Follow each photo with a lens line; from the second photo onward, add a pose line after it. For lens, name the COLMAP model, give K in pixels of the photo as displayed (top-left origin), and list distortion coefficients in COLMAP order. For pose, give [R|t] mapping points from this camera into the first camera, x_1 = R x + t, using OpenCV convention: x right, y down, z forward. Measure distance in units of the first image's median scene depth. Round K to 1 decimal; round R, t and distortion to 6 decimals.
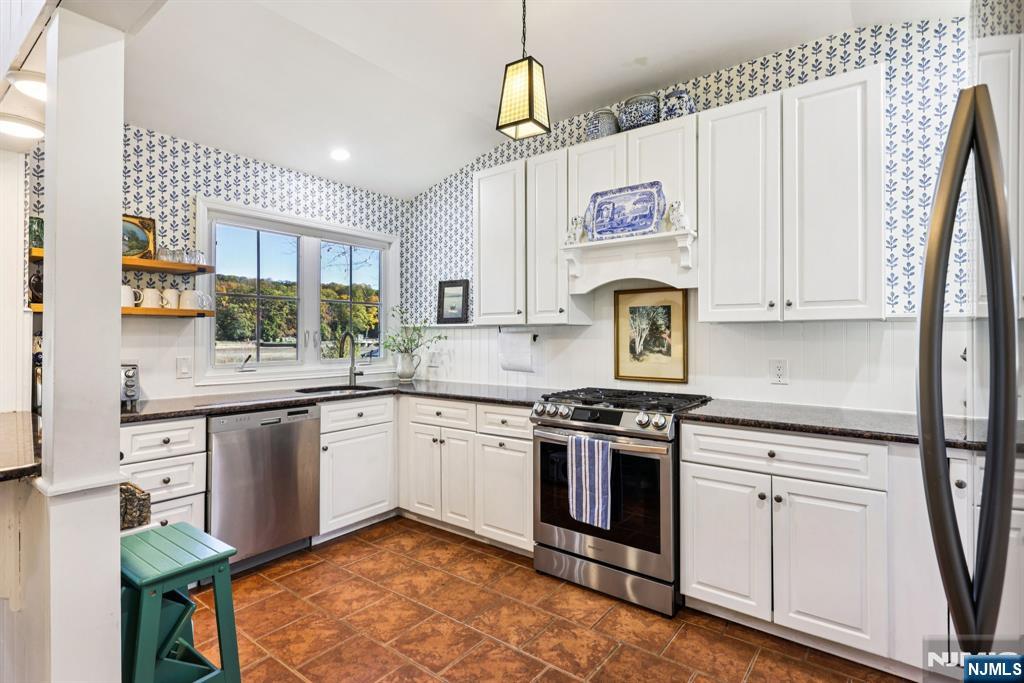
lens RADIAL K [[499.9, 0, 515.6], [0, 499.9, 329.5], [0, 0, 1]] dist [-0.001065, -0.000078]
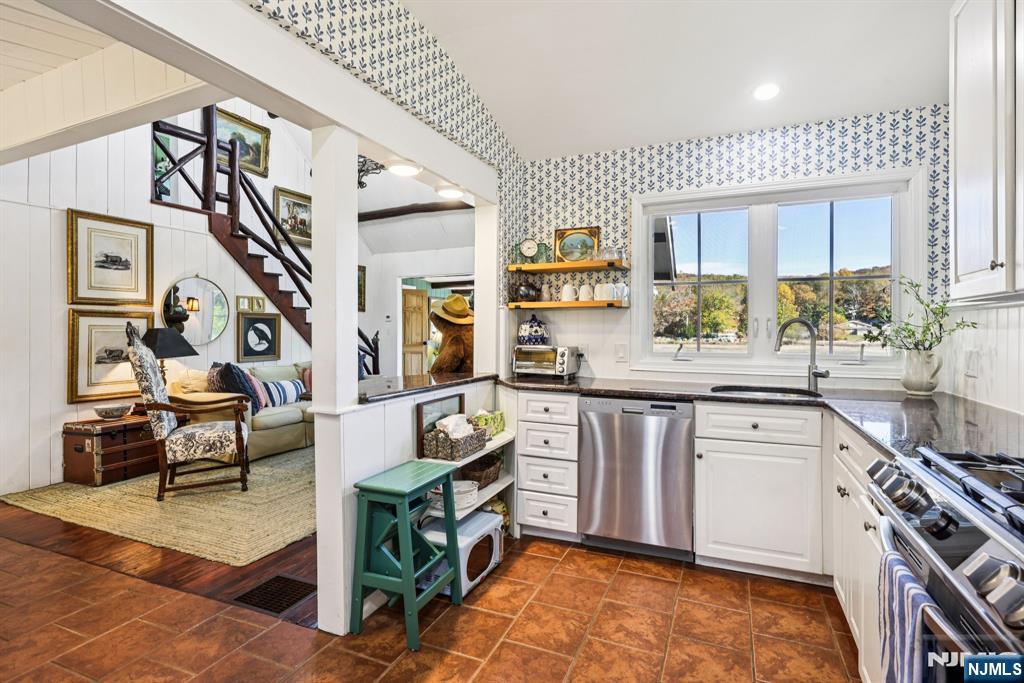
lens RADIAL K [[499.9, 0, 515.6], [0, 499.9, 329.5], [0, 0, 1]] dist [-0.001065, -0.000078]
pose [[0.239274, 0.001942, -0.970950, 0.386121], [0.013176, 0.999899, 0.005247, 0.016025], [0.970863, -0.014049, 0.239225, 0.519995]]
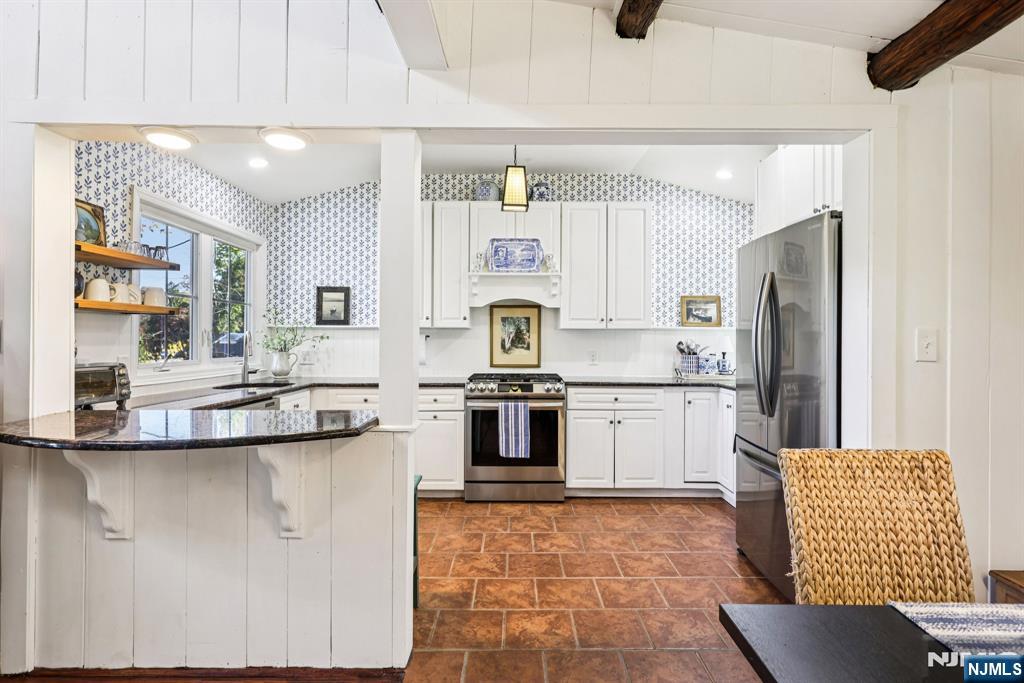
lens RADIAL K [[499.9, 0, 515.6], [0, 499.9, 329.5], [0, 0, 1]] dist [-0.001065, -0.000078]
pose [[0.796601, 0.015746, 0.604300, -0.670615], [-0.012421, 0.999876, -0.009680, 0.005477], [-0.604377, 0.000205, 0.796698, -0.202404]]
